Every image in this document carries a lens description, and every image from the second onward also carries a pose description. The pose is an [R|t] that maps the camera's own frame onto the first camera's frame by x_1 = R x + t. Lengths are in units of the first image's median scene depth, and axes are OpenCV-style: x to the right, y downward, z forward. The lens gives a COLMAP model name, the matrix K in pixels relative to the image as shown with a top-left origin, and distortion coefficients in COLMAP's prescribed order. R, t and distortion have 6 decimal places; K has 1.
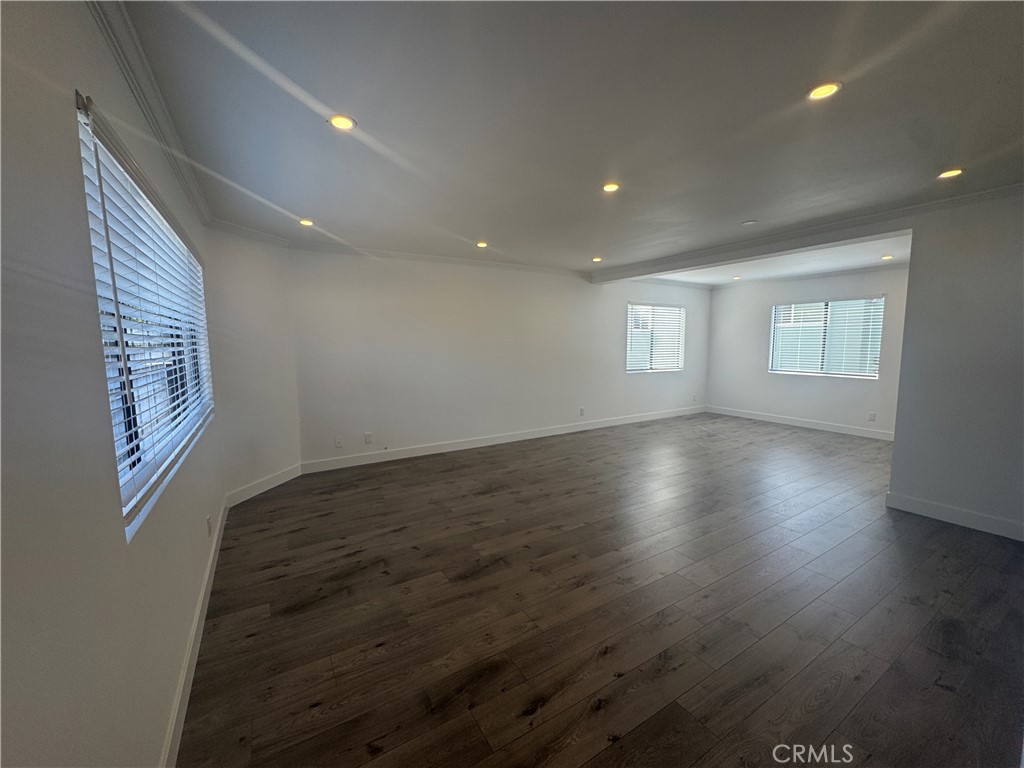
lens RADIAL K [[407.4, 0, 514.9], [0, 407.4, 383.0], [0, 0, 1]] dist [0.001853, 0.000413]
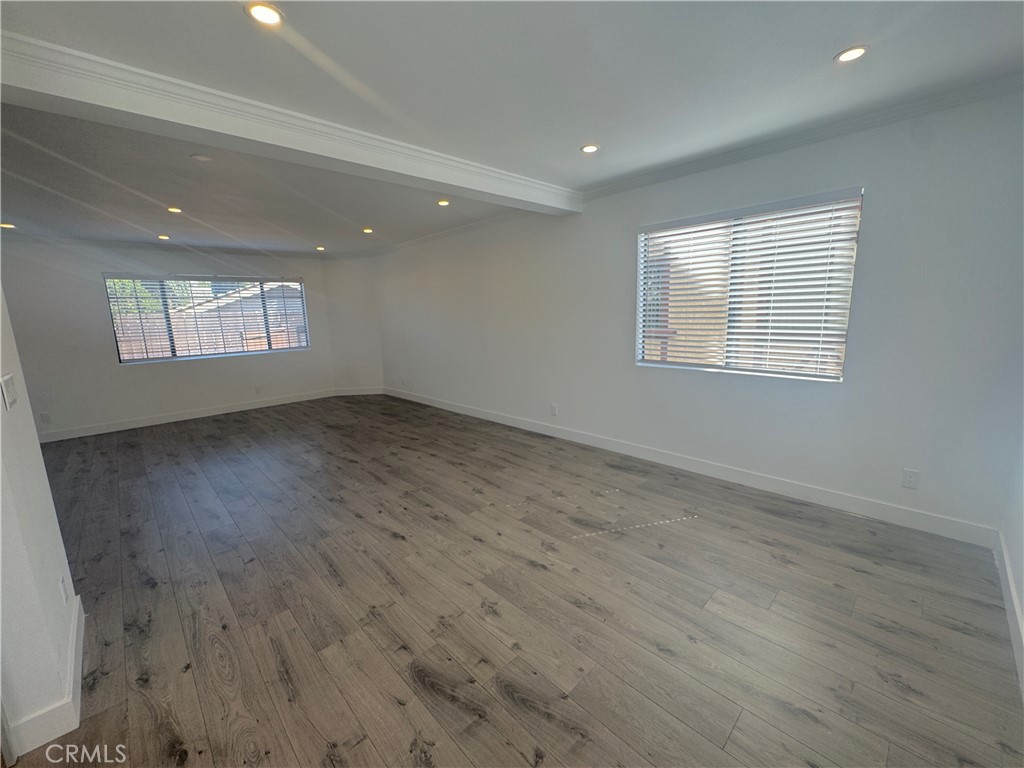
lens RADIAL K [[407.4, 0, 513.8], [0, 407.4, 386.3], [0, 0, 1]] dist [0.001853, 0.000413]
pose [[0.212907, 0.177199, -0.960870, 1.043728], [-0.063605, 0.983845, 0.167343, -0.106078], [0.975000, 0.025487, 0.220738, 0.989834]]
